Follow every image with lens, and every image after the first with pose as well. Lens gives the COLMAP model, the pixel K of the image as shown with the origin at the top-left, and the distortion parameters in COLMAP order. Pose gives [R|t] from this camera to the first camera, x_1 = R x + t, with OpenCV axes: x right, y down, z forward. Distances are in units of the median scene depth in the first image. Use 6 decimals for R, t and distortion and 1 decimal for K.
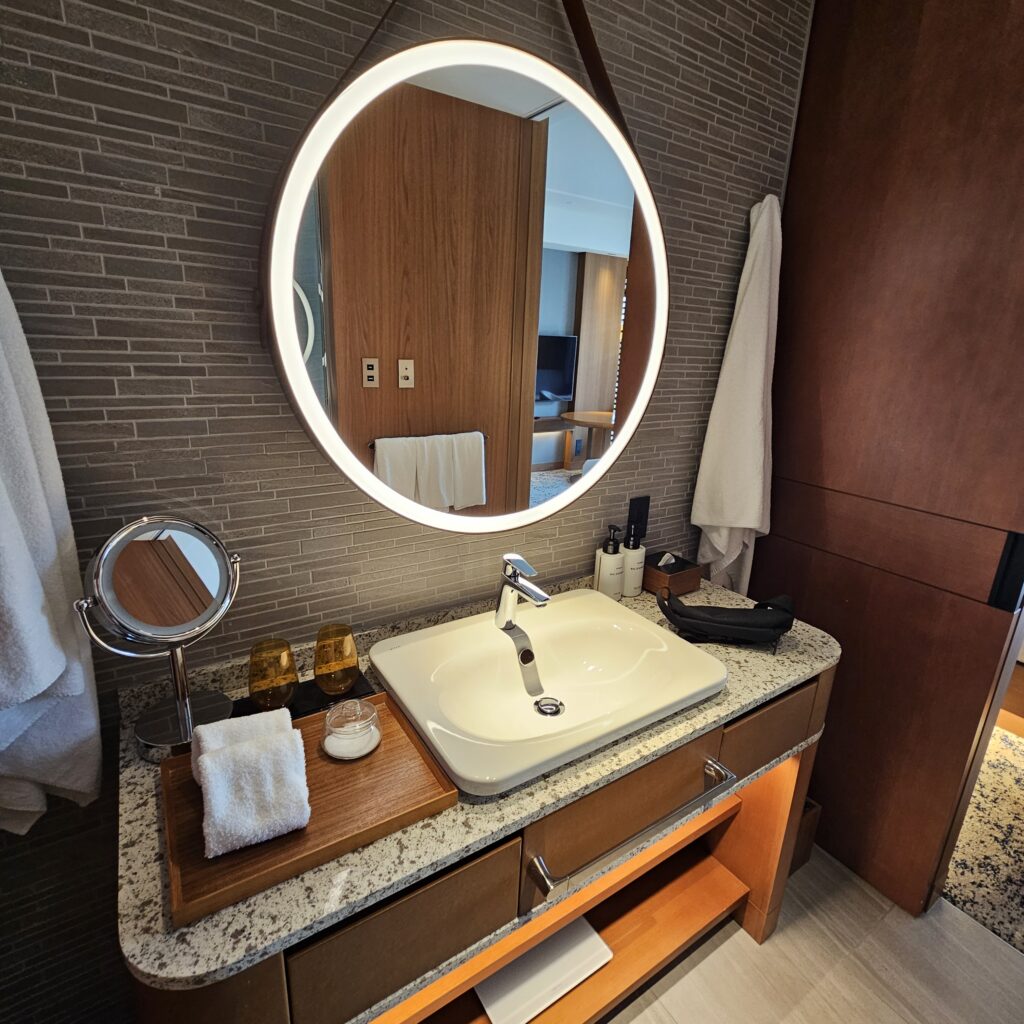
lens RADIAL K [[557.8, 0, 510.6], [0, 557.8, 503.9], [0, 0, 1]] dist [-0.010100, 0.002364]
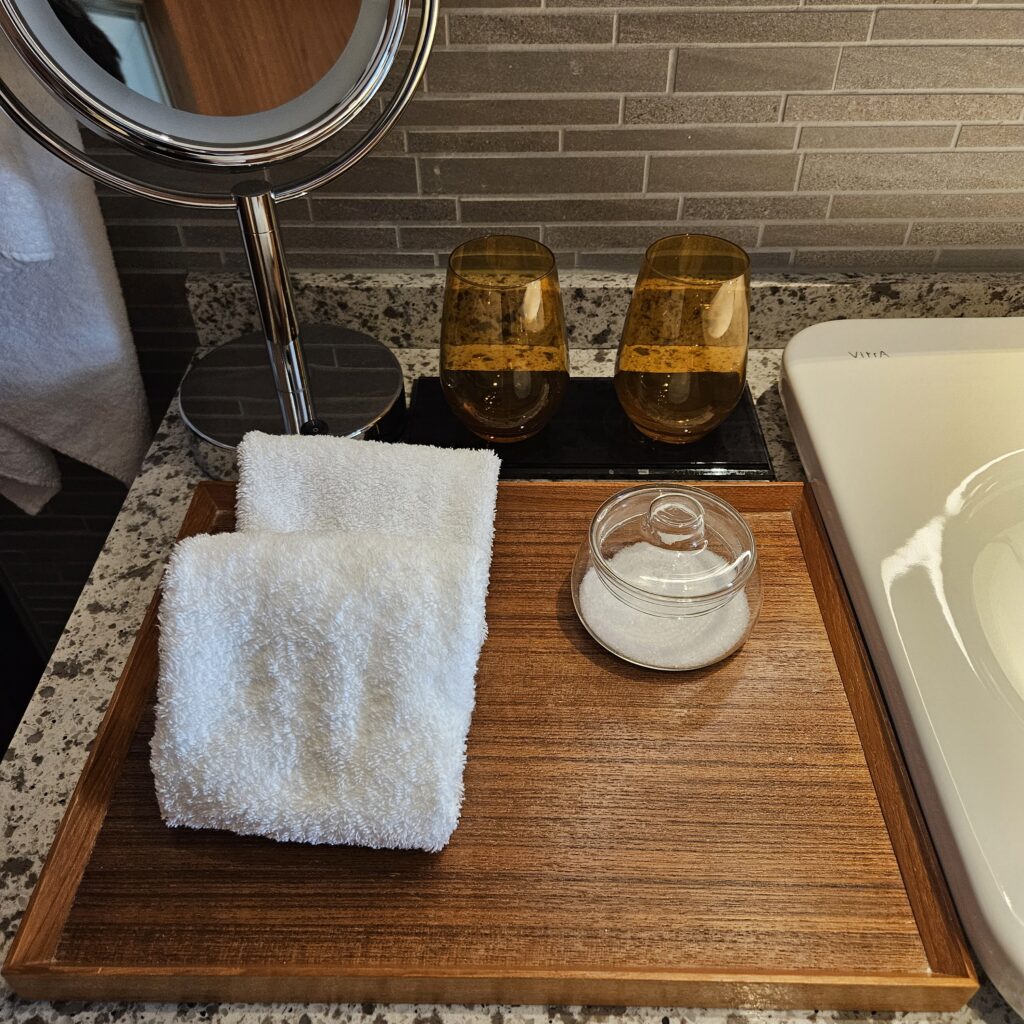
lens RADIAL K [[942.8, 0, 512.4], [0, 942.8, 509.2], [0, 0, 1]] dist [0.022814, -0.012570]
pose [[0.833362, 0.343827, -0.432772, -0.139009], [-0.115775, 0.874189, 0.471582, 0.129870], [0.540467, -0.342895, 0.768322, 0.551371]]
